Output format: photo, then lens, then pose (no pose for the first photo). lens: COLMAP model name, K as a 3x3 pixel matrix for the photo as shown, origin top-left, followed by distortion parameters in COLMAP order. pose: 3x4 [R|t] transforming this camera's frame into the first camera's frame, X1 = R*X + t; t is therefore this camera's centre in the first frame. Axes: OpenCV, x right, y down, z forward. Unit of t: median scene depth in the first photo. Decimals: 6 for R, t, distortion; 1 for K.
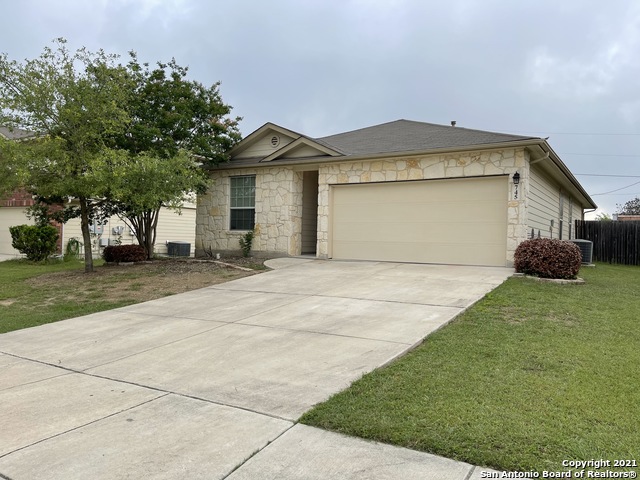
lens RADIAL K [[477.8, 0, 319.3], [0, 477.8, 241.7], [0, 0, 1]] dist [0.015589, 0.001242]
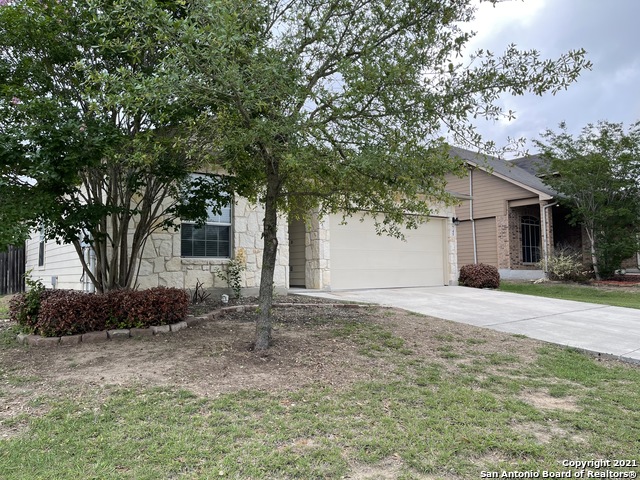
lens RADIAL K [[477.8, 0, 321.4], [0, 477.8, 239.3], [0, 0, 1]] dist [0.015589, 0.001242]
pose [[0.337033, 0.044025, 0.940463, -0.811673], [0.025968, 0.998091, -0.056028, -0.009550], [-0.941135, 0.043305, 0.335247, 0.719459]]
